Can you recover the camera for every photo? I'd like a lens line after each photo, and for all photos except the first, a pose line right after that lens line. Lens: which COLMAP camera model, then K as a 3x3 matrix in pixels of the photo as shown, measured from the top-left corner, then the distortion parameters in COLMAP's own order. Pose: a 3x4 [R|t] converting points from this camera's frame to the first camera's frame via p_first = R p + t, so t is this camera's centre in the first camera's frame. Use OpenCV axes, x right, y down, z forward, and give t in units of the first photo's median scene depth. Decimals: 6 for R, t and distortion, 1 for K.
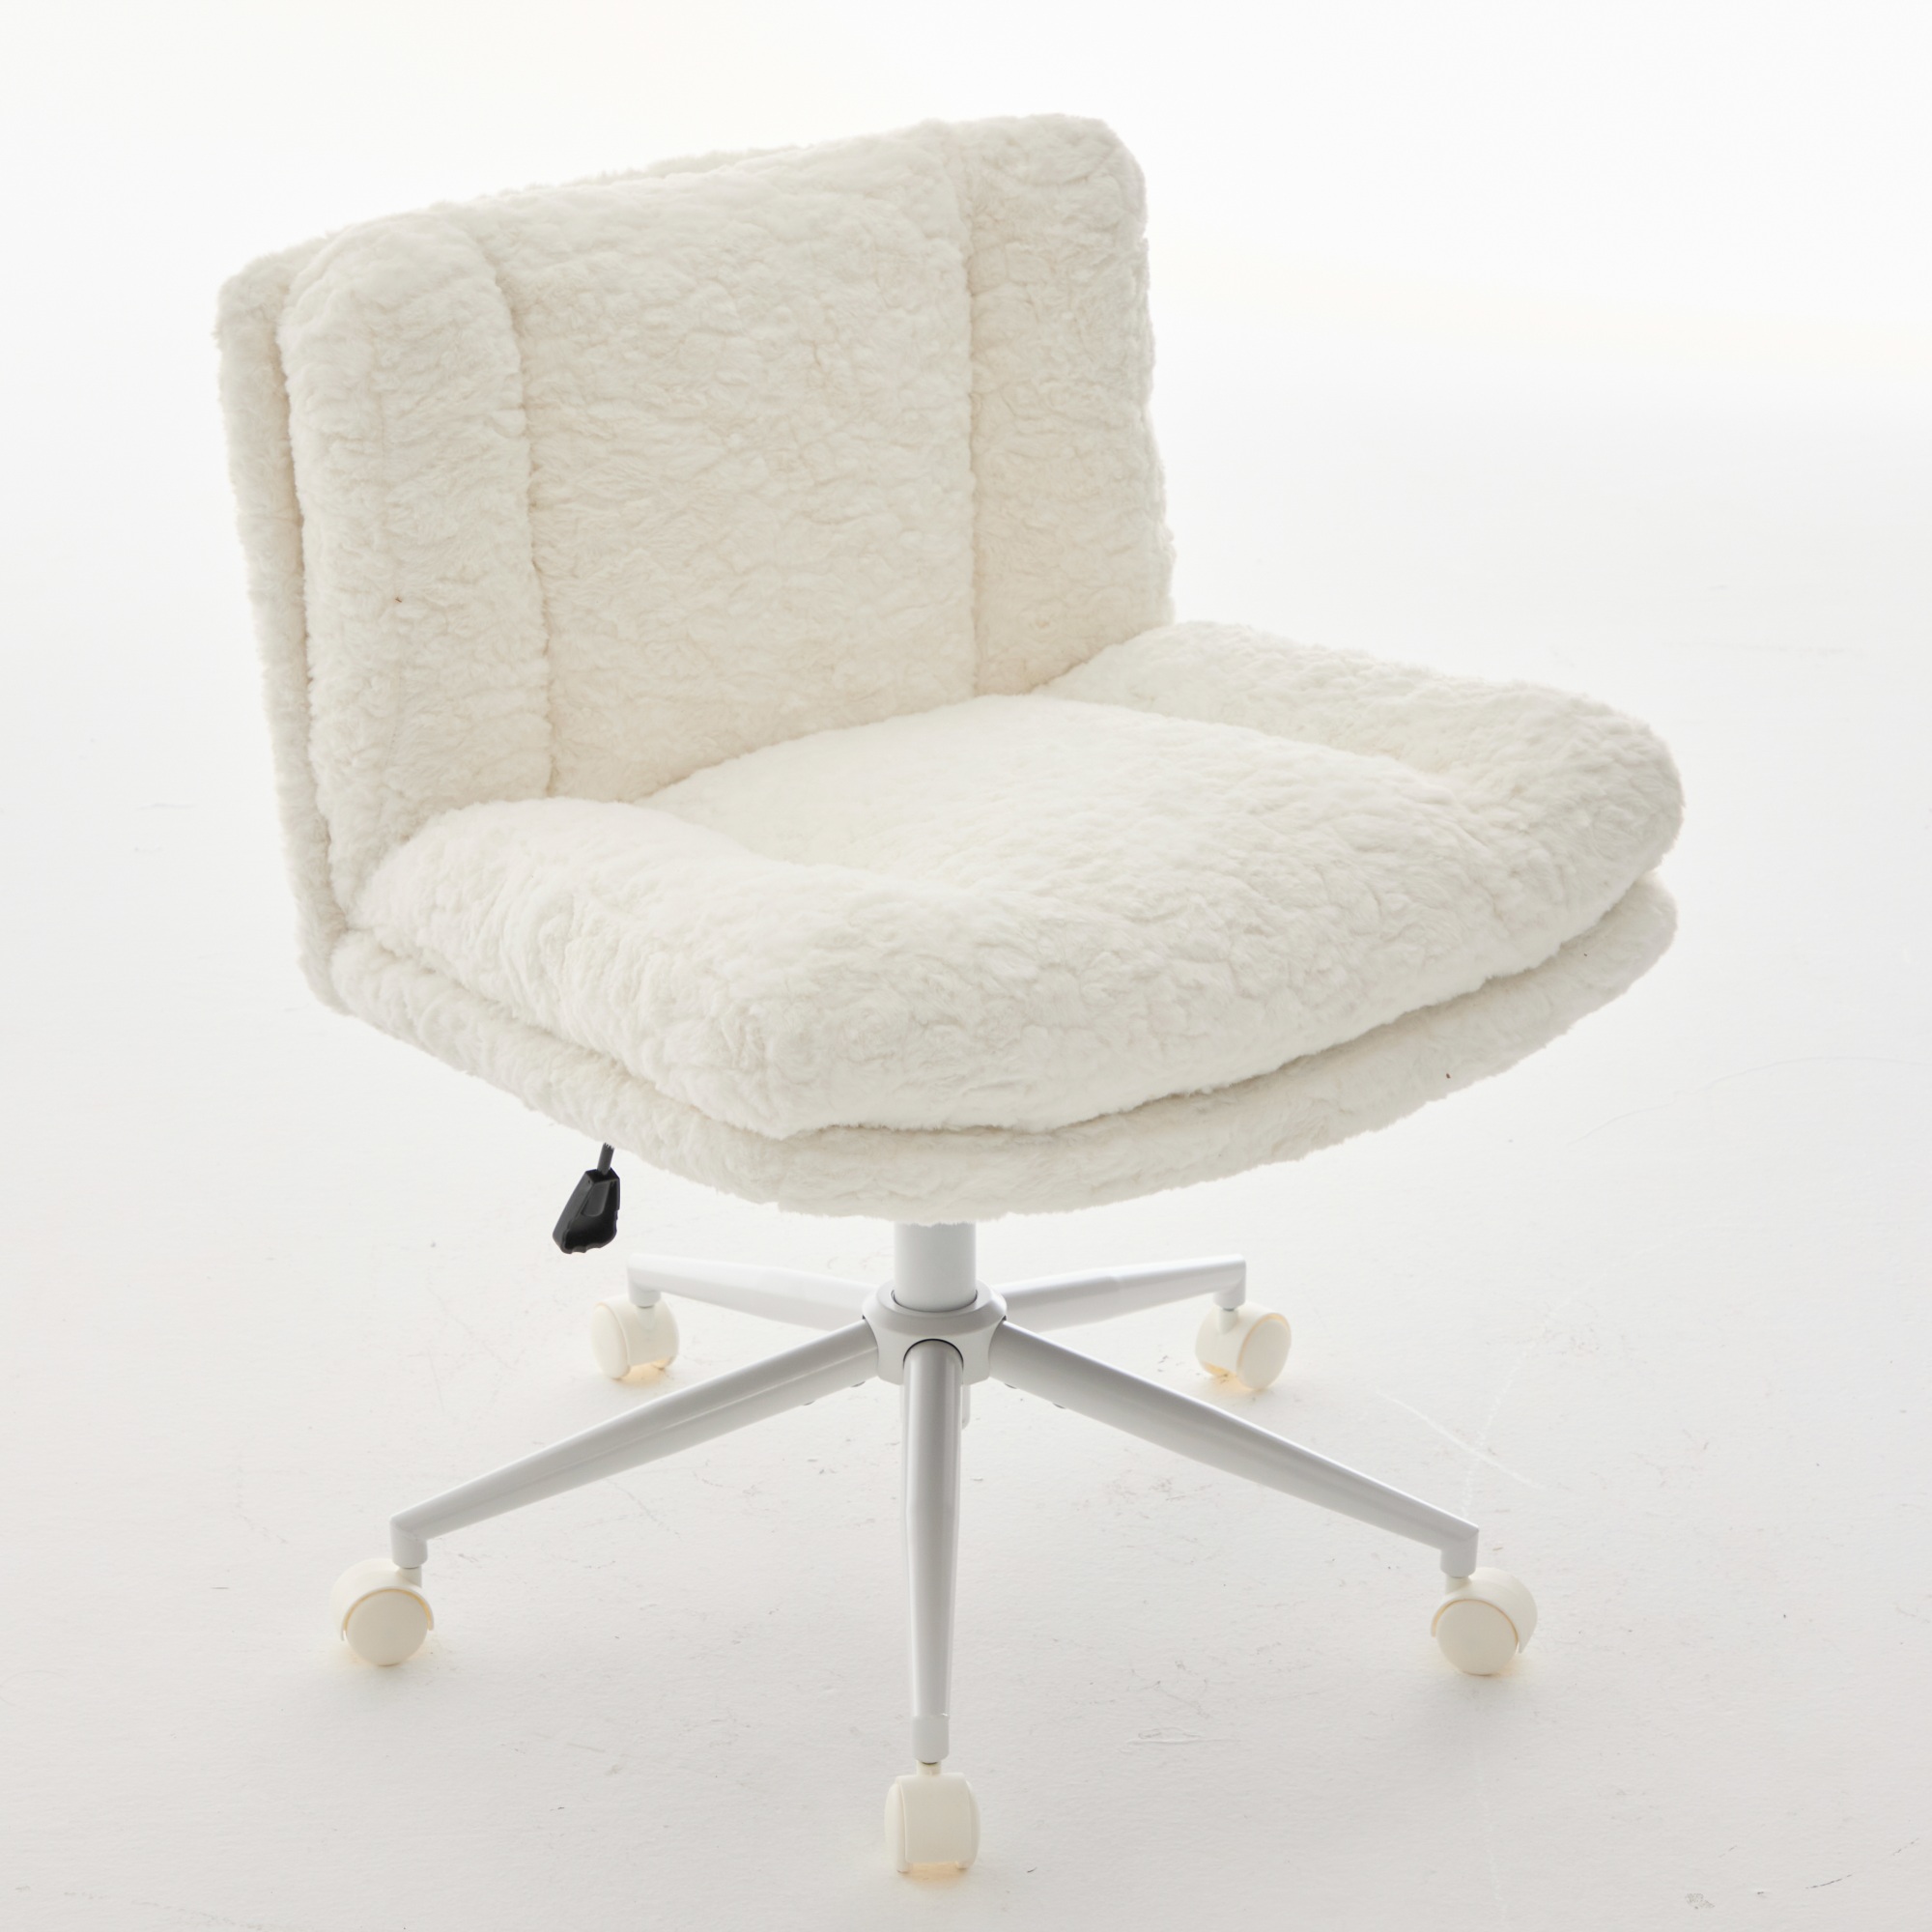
lens RADIAL K [[5665.7, 0, 962.9], [0, 5665.7, 931.3], [0, 0, 1]] dist [0.066874, -0.748609]
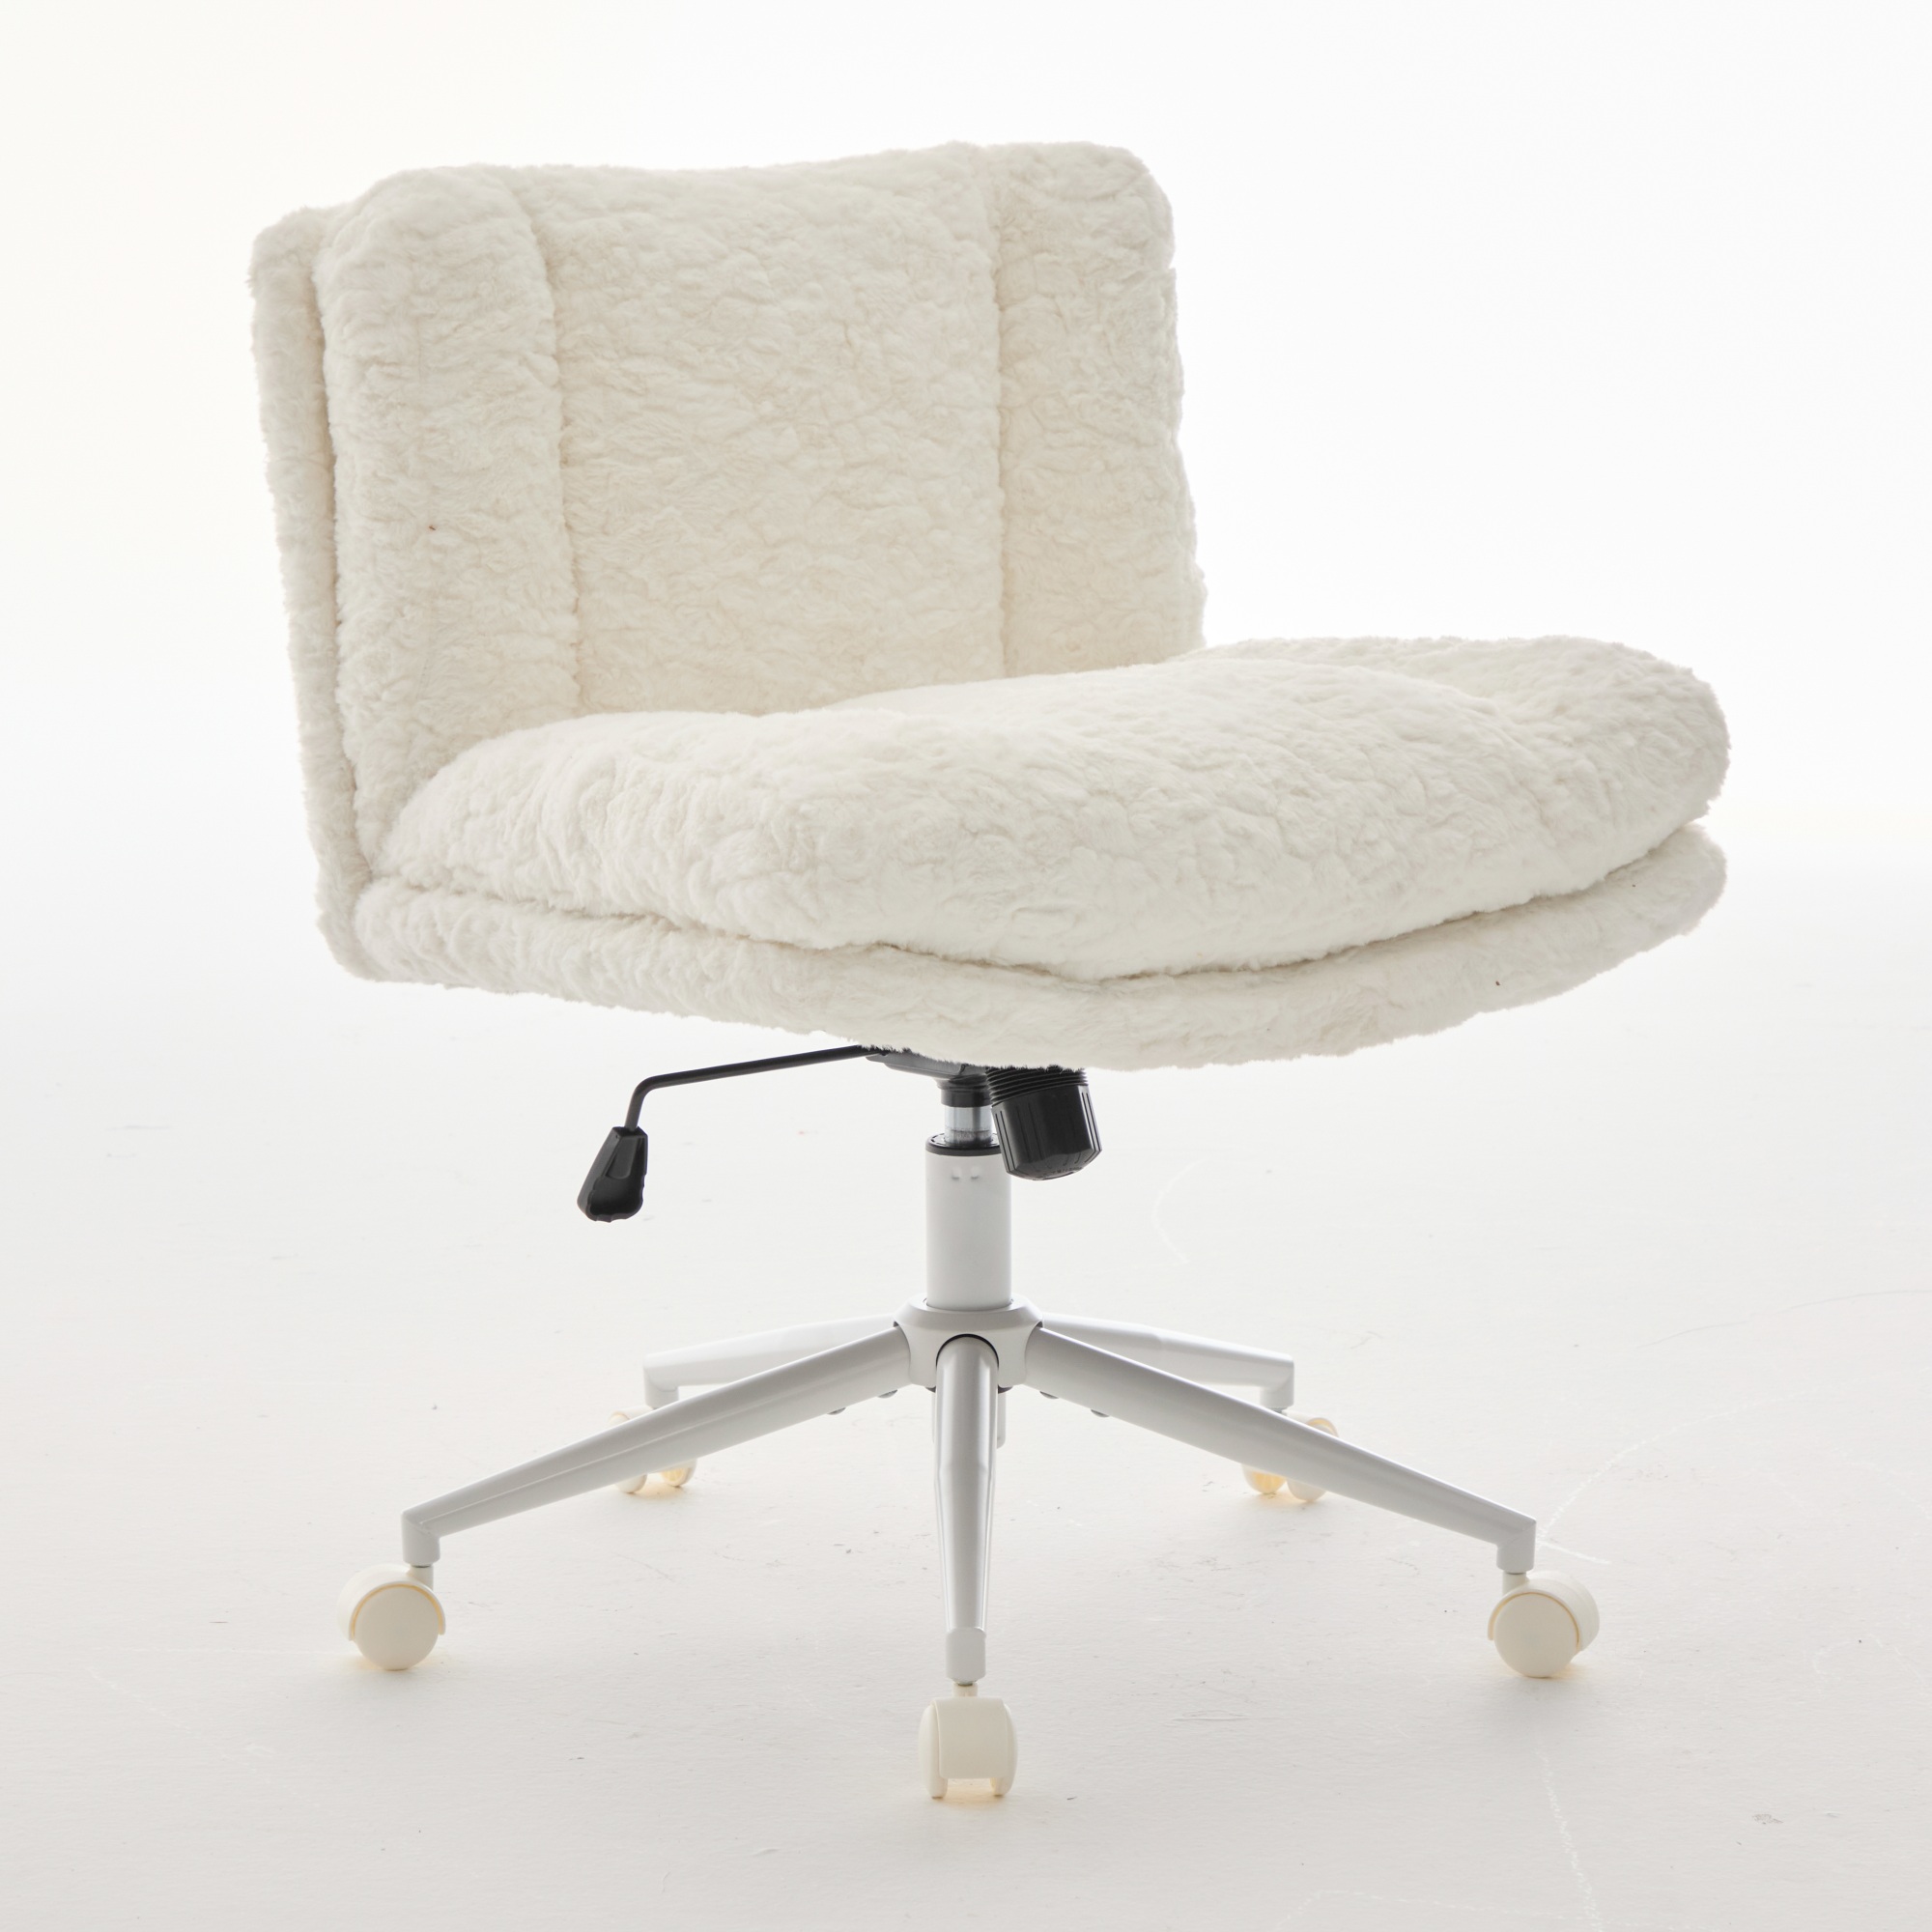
lens RADIAL K [[6766.6, 0, 966.0], [0, 6766.6, 966.0], [0, 0, 1]] dist [-0.082170, 2.093964]
pose [[0.999902, -0.002166, 0.013853, -0.022285], [0.004758, 0.981791, -0.189903, 0.238648], [-0.013190, 0.189950, 0.981705, -0.147519]]
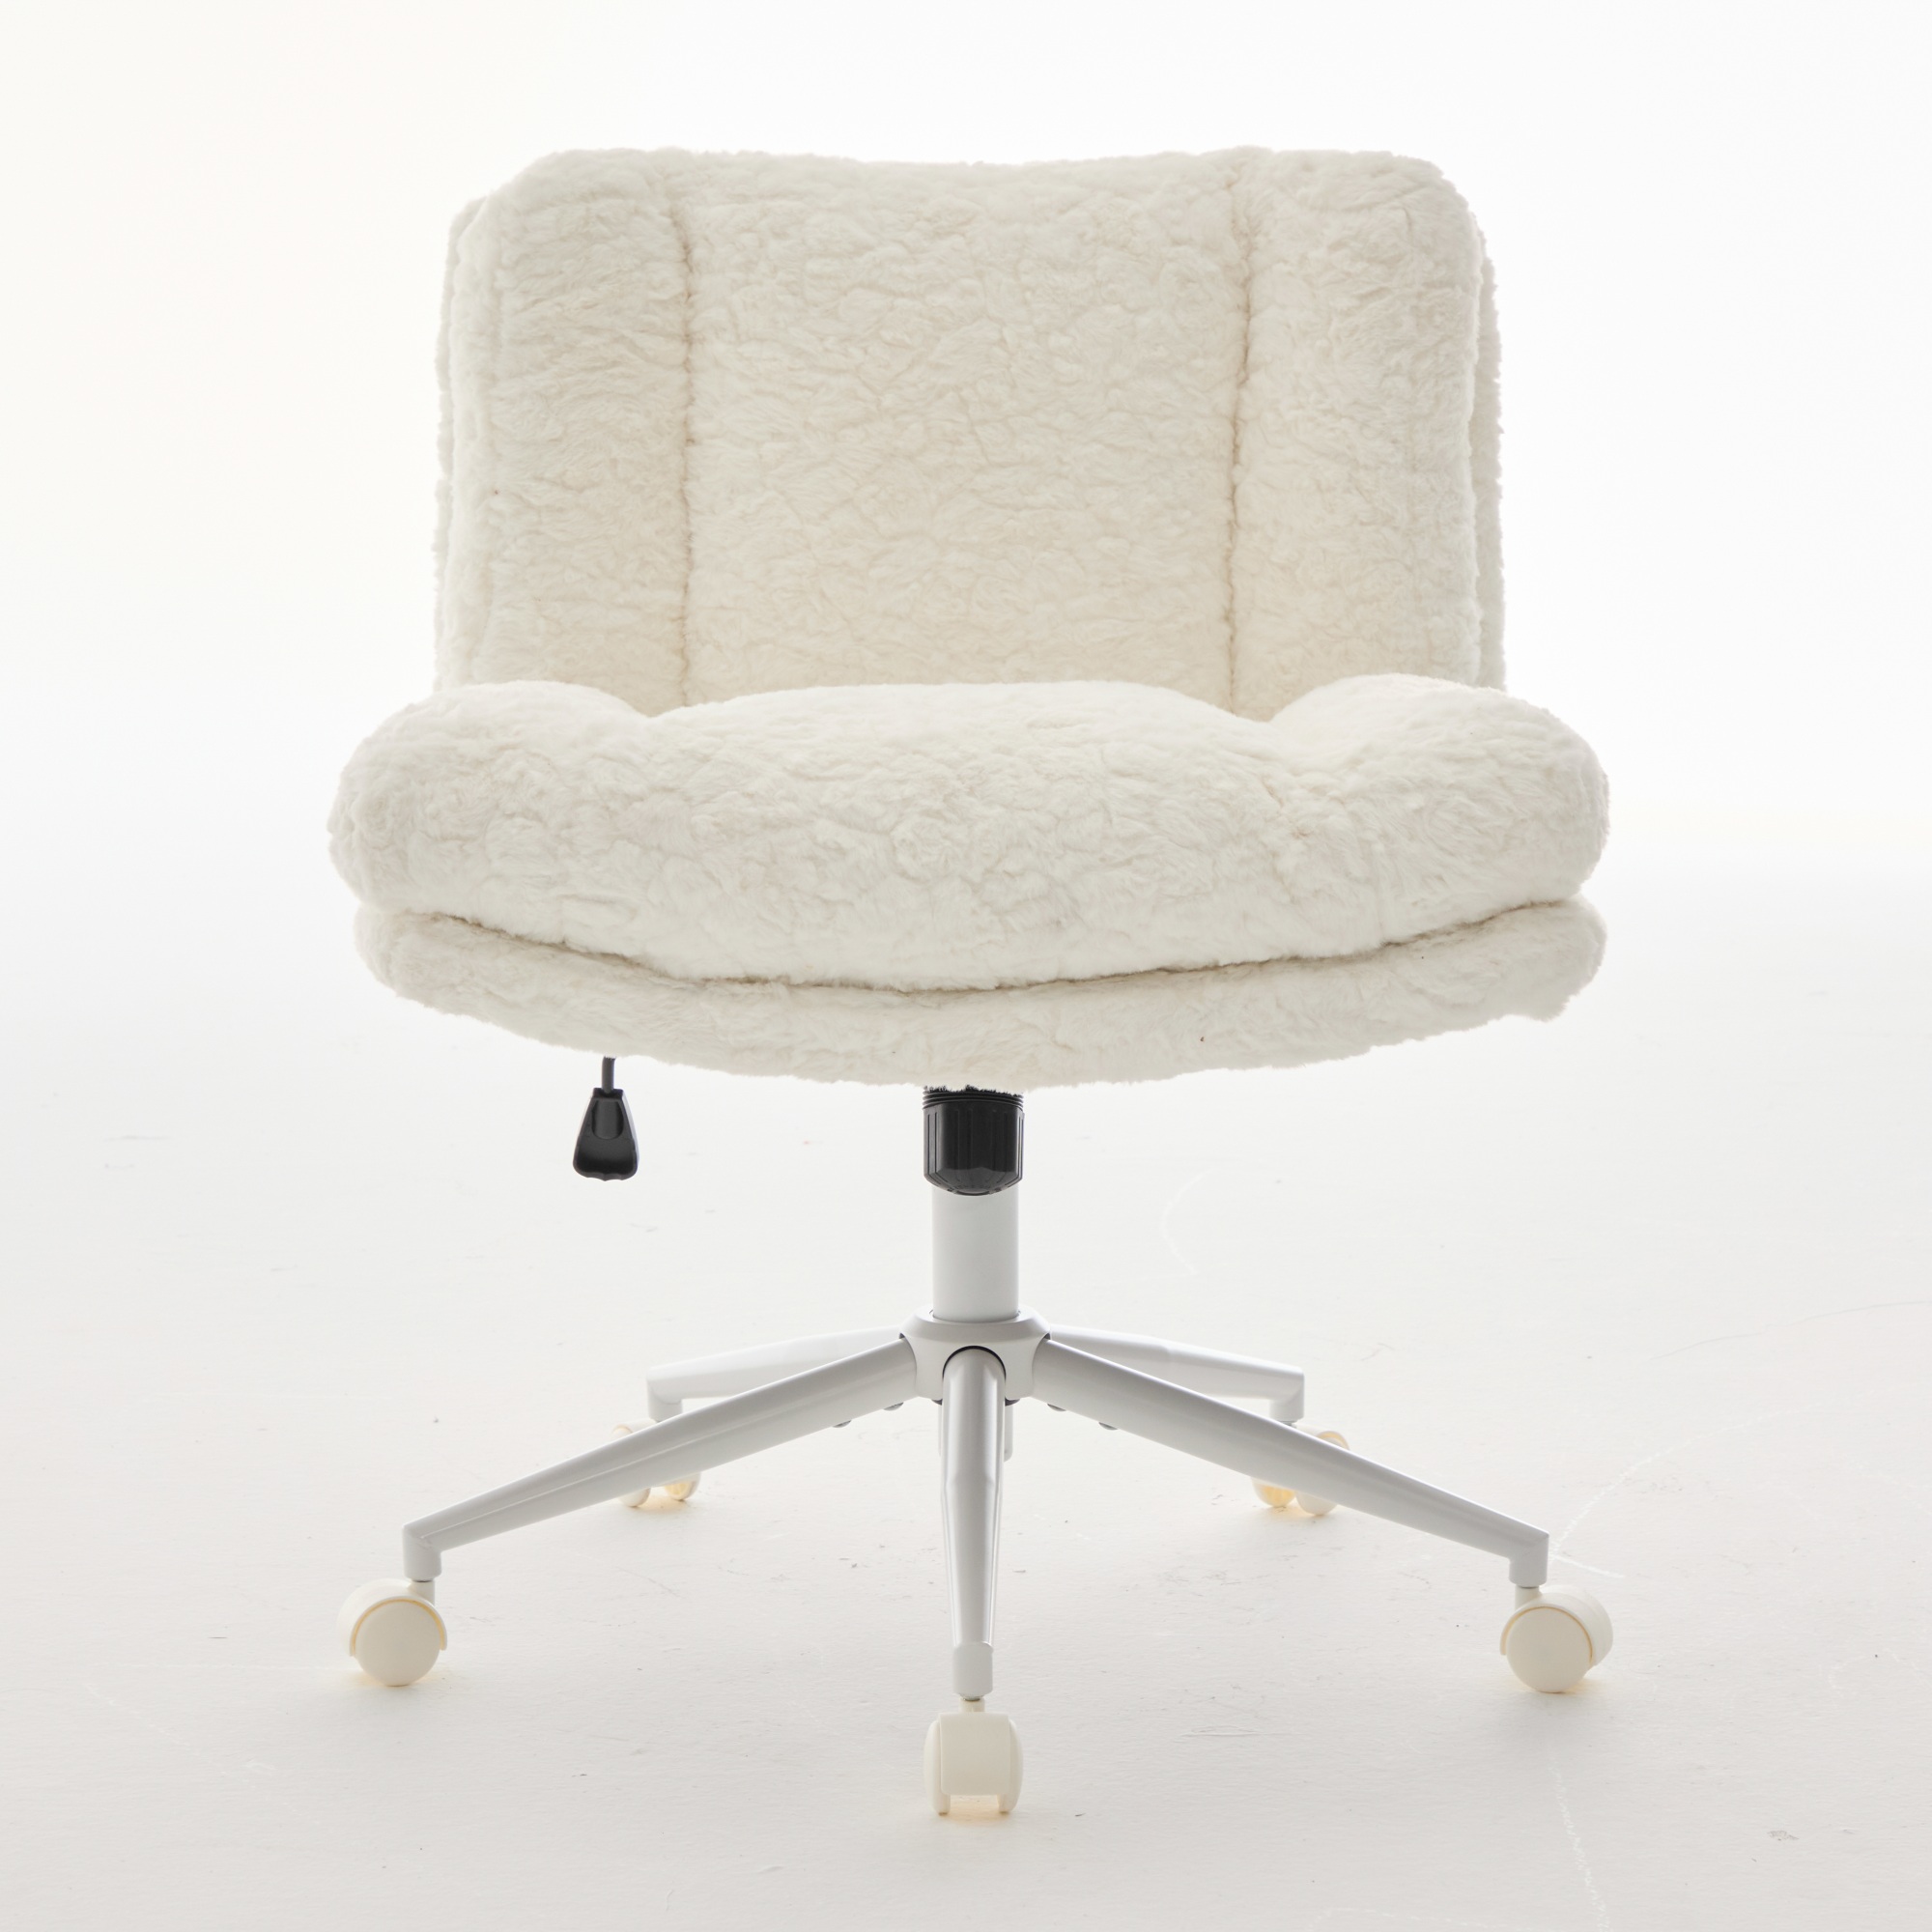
lens RADIAL K [[6766.6, 0, 966.0], [0, 6766.6, 966.0], [0, 0, 1]] dist [-0.082170, 2.093964]
pose [[0.803775, 0.105631, -0.585480, 0.689227], [-0.215264, 0.969070, -0.120688, 0.153039], [0.554623, 0.223039, 0.801653, 0.077432]]
